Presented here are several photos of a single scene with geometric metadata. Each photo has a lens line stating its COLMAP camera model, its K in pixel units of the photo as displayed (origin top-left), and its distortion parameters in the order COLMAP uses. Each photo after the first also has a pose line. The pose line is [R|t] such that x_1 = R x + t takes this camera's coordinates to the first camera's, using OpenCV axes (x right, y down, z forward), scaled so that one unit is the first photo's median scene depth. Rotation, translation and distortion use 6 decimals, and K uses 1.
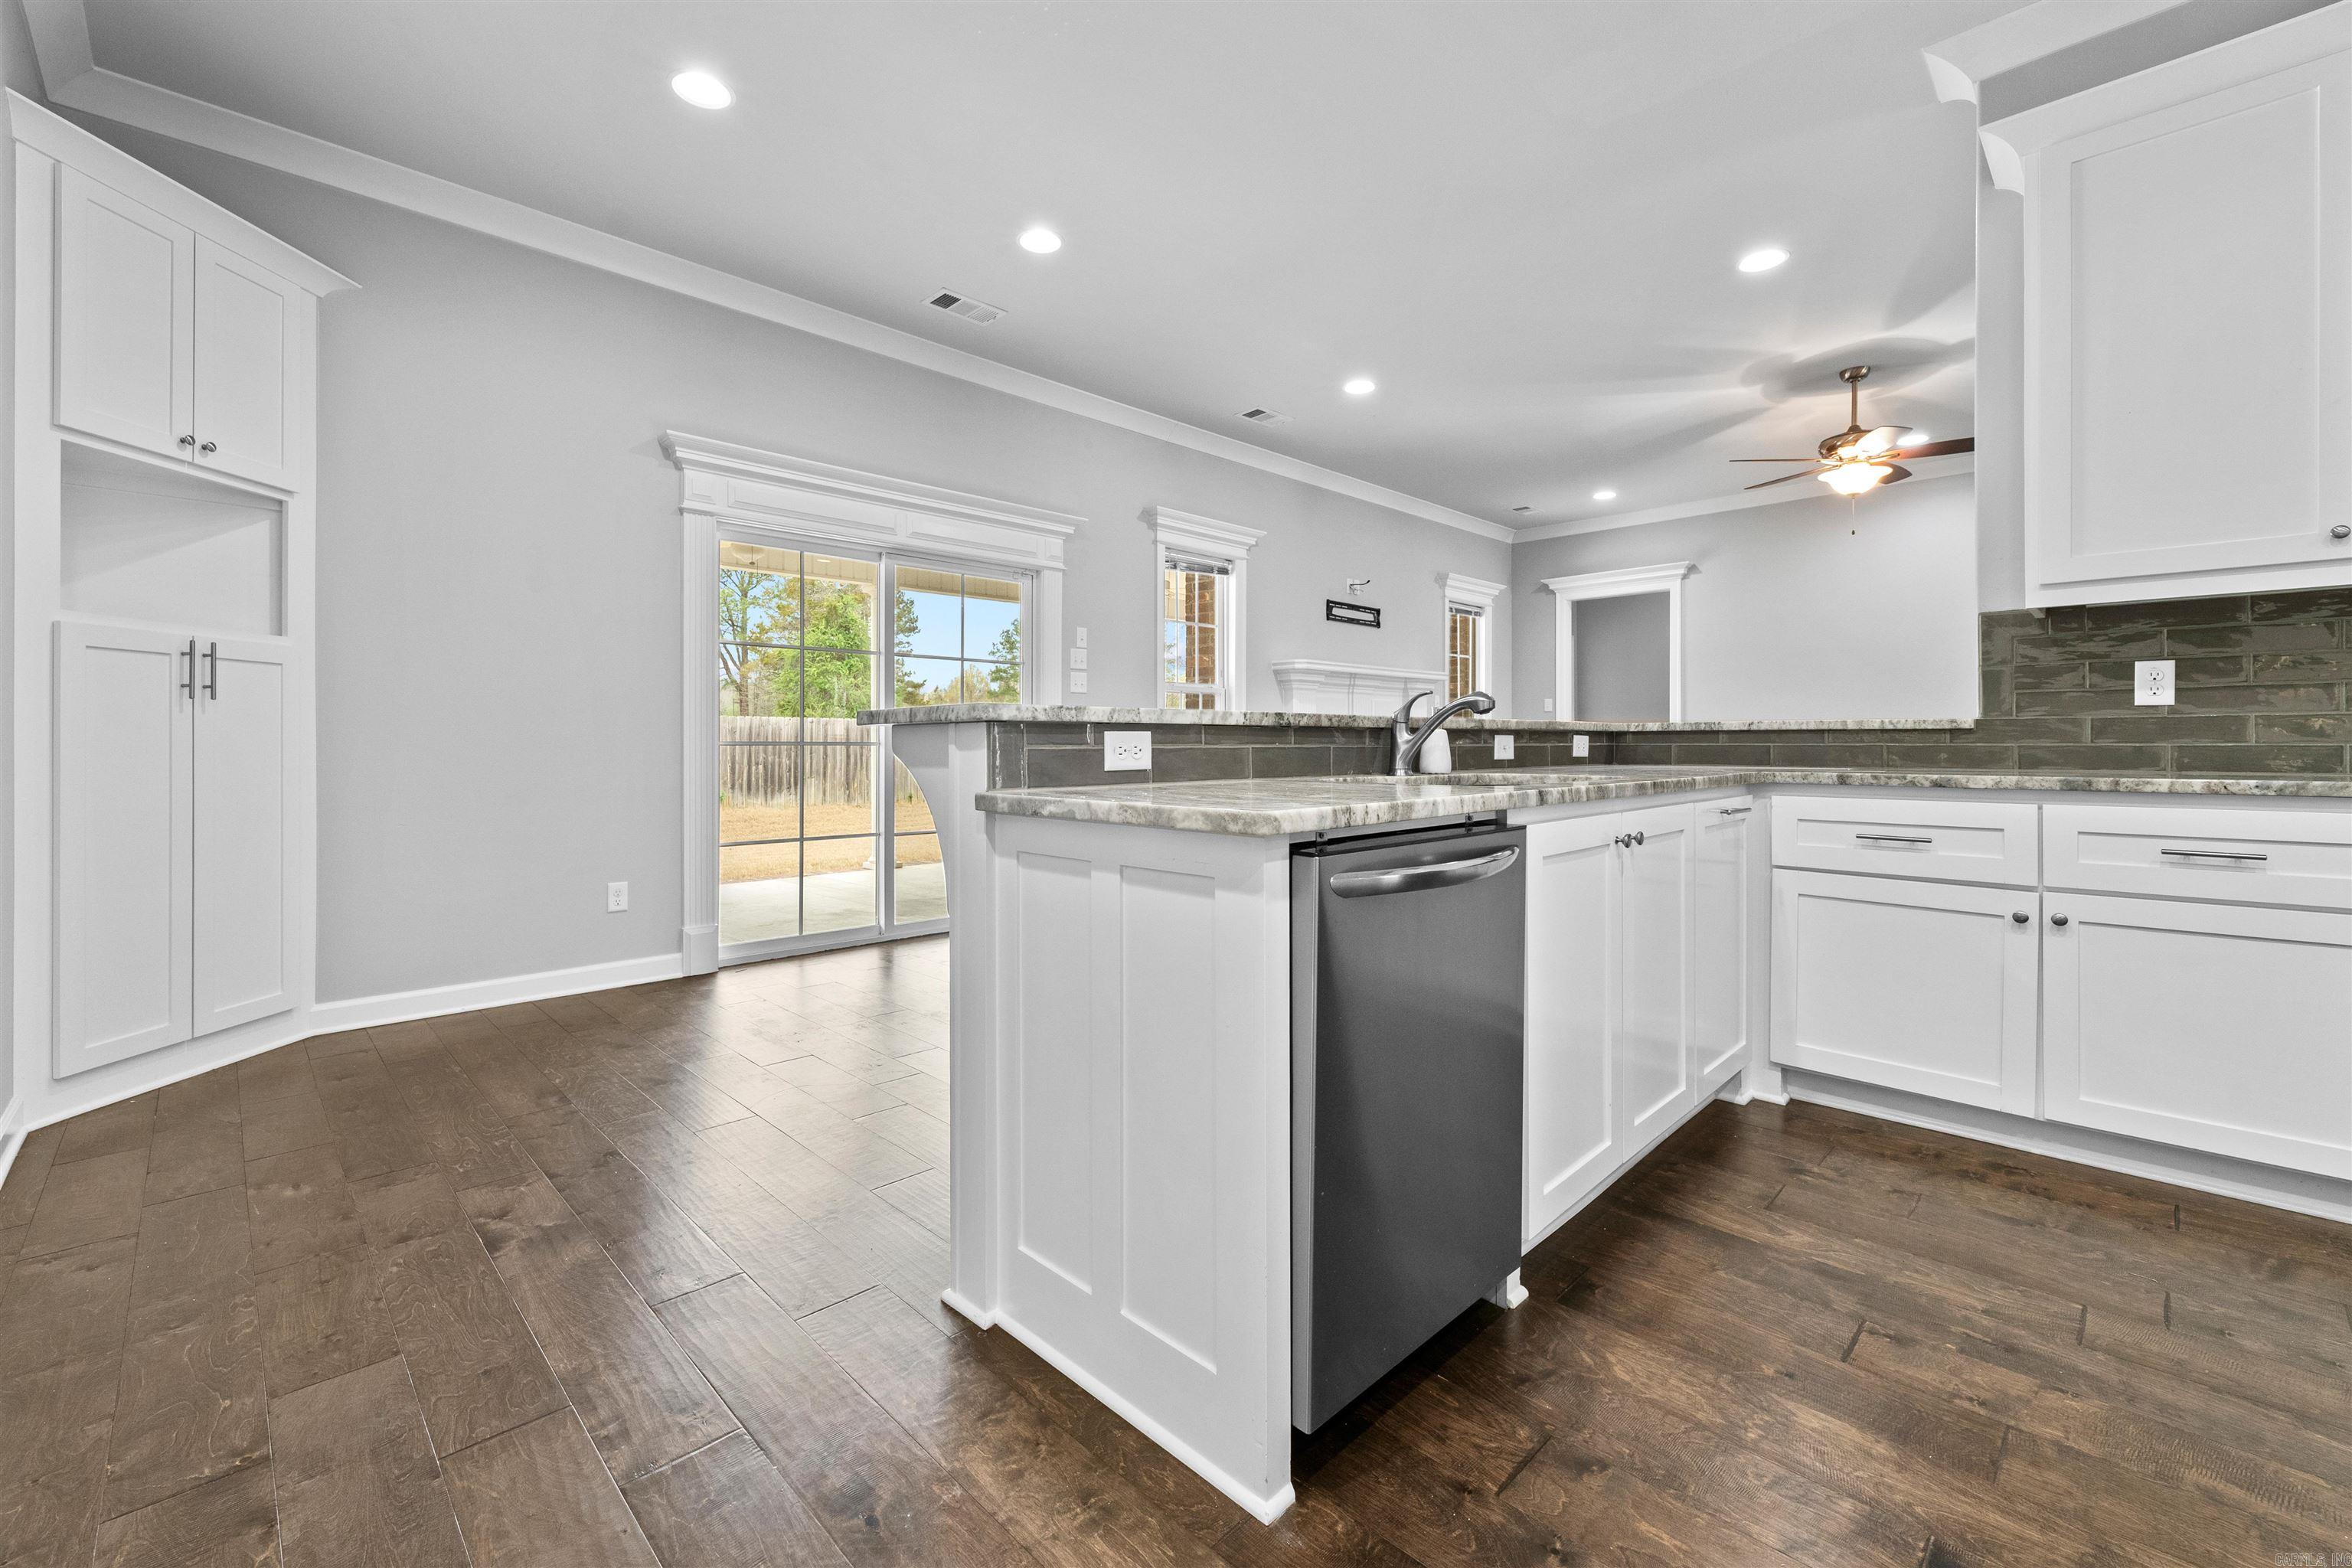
lens RADIAL K [[972.3, 0, 1153.9], [0, 972.3, 739.2], [0, 0, 1]] dist [0.000820, -0.000579]
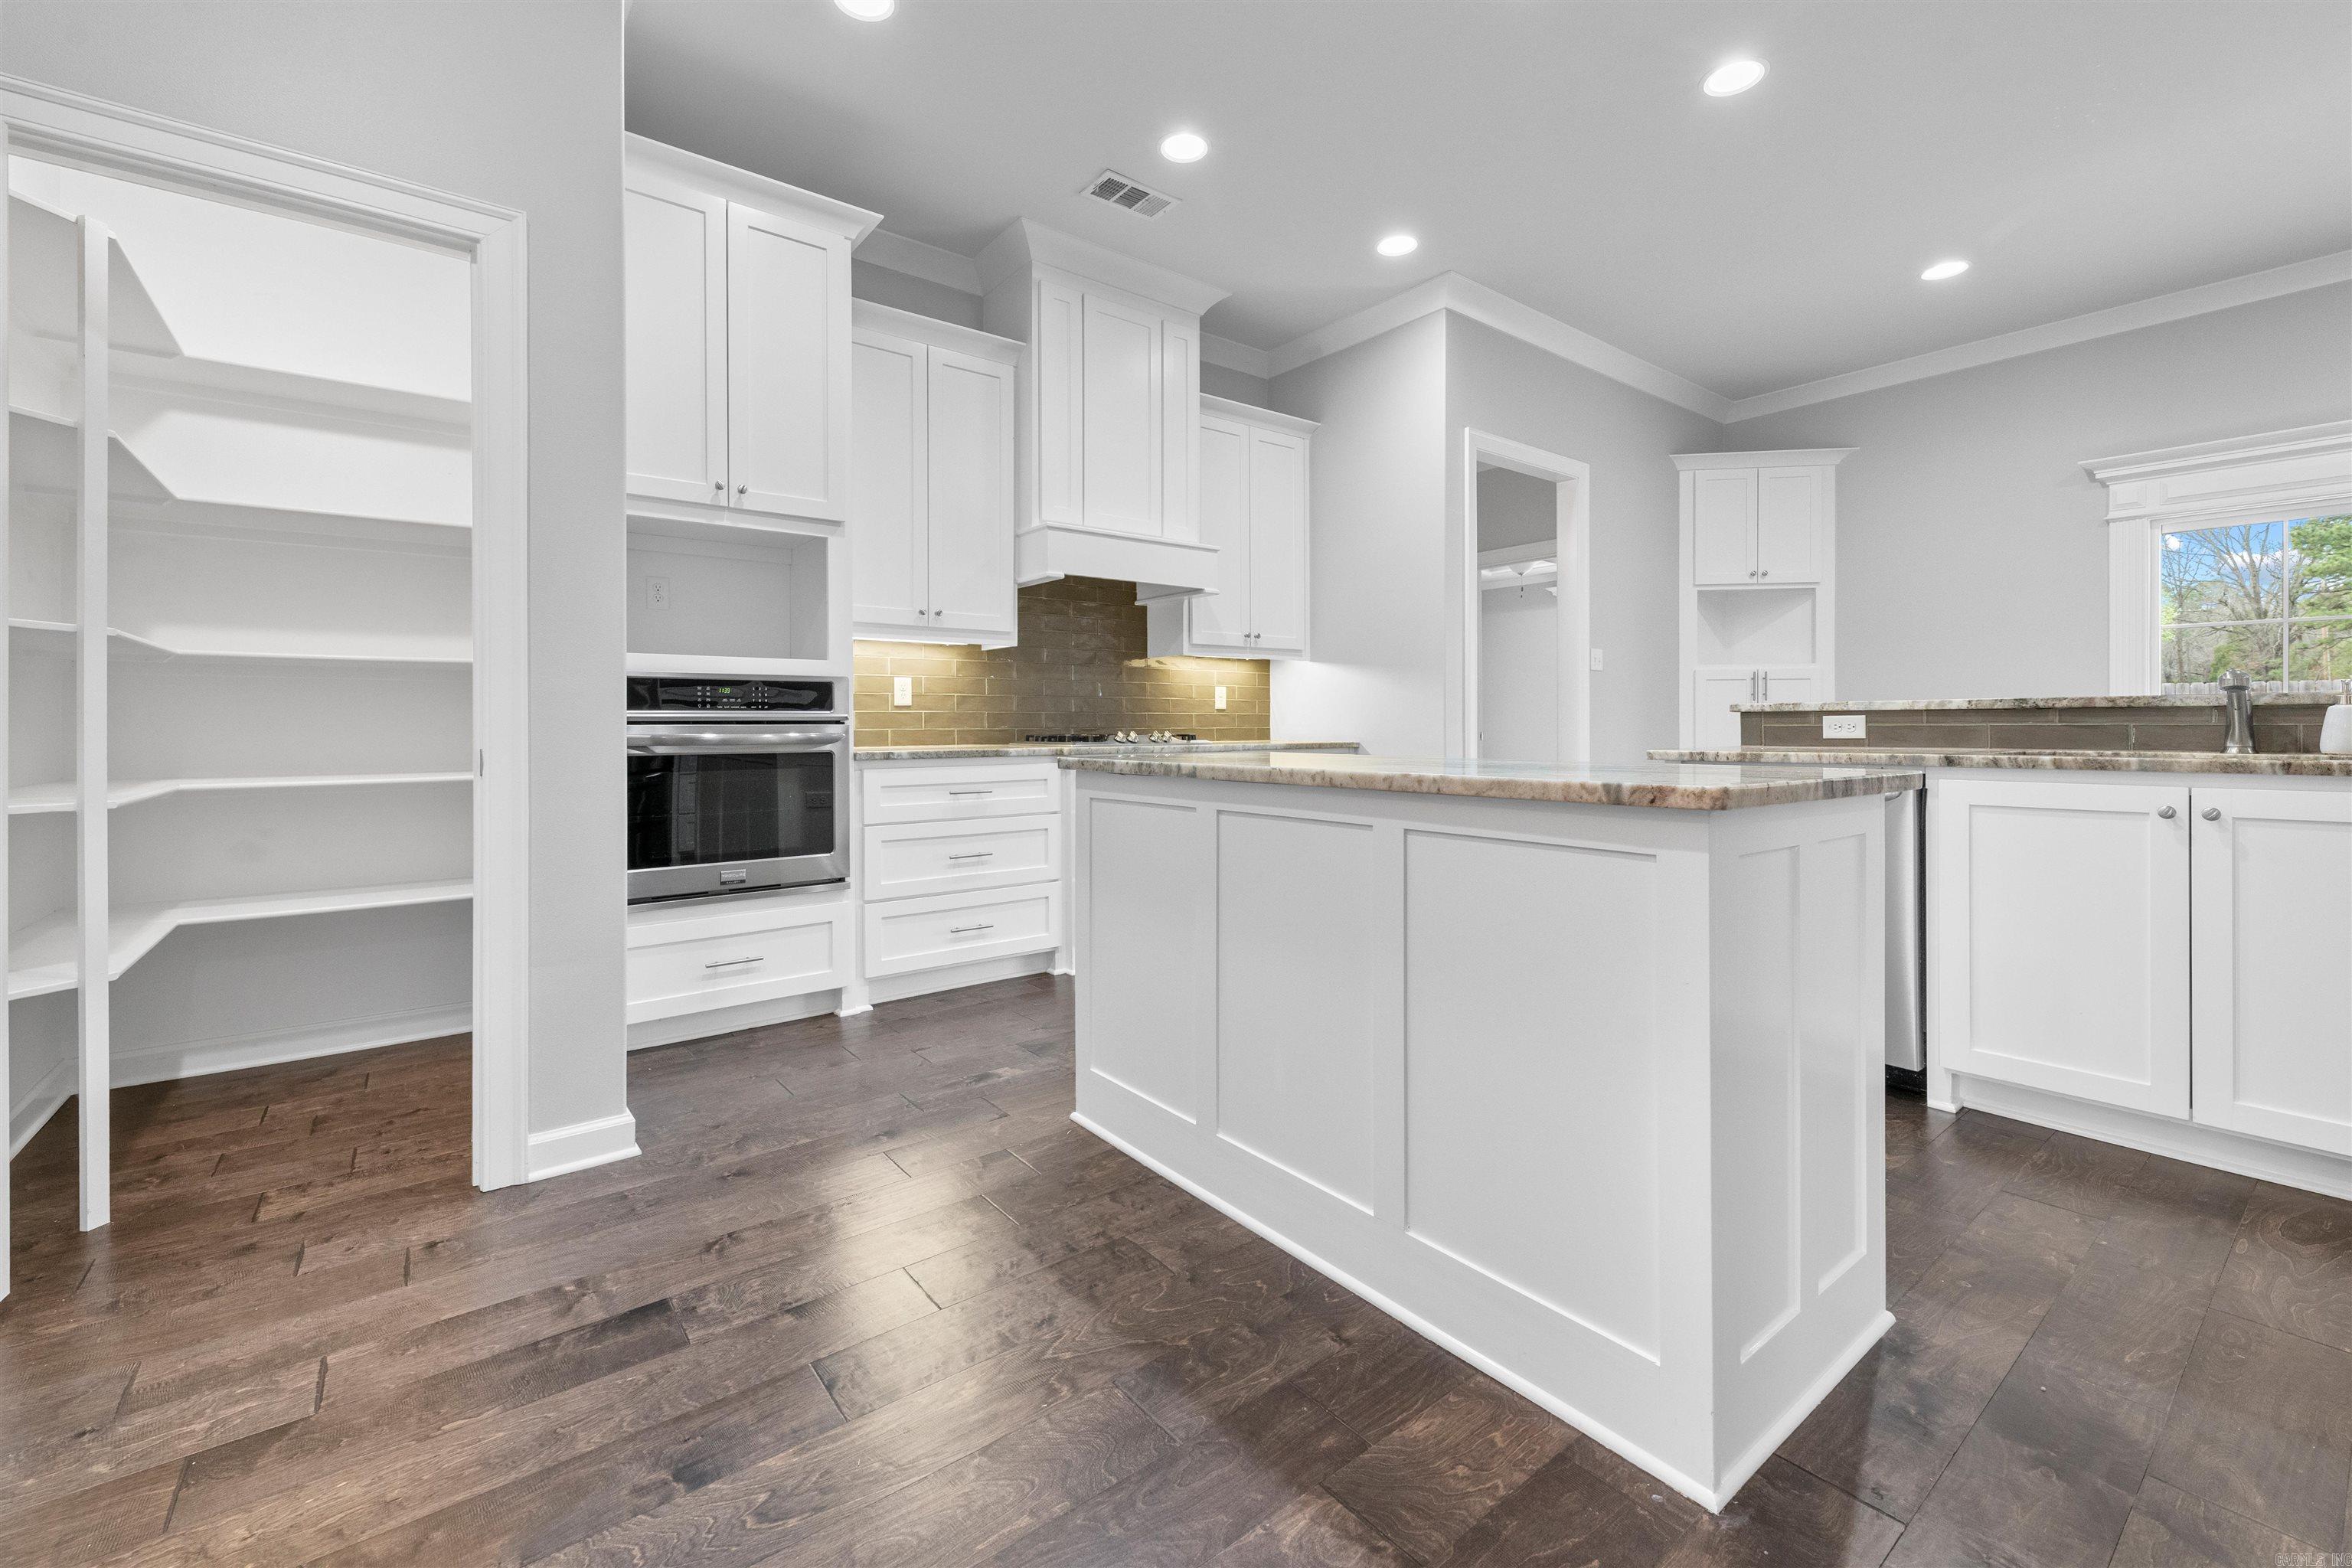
lens RADIAL K [[969.8, 0, 1171.9], [0, 969.8, 728.8], [0, 0, 1]] dist [0.002412, -0.000288]
pose [[-0.111662, 0.004572, -0.993736, 1.312785], [0.008489, 0.999957, 0.003646, -0.000561], [0.993710, -0.008029, -0.111696, 0.019337]]
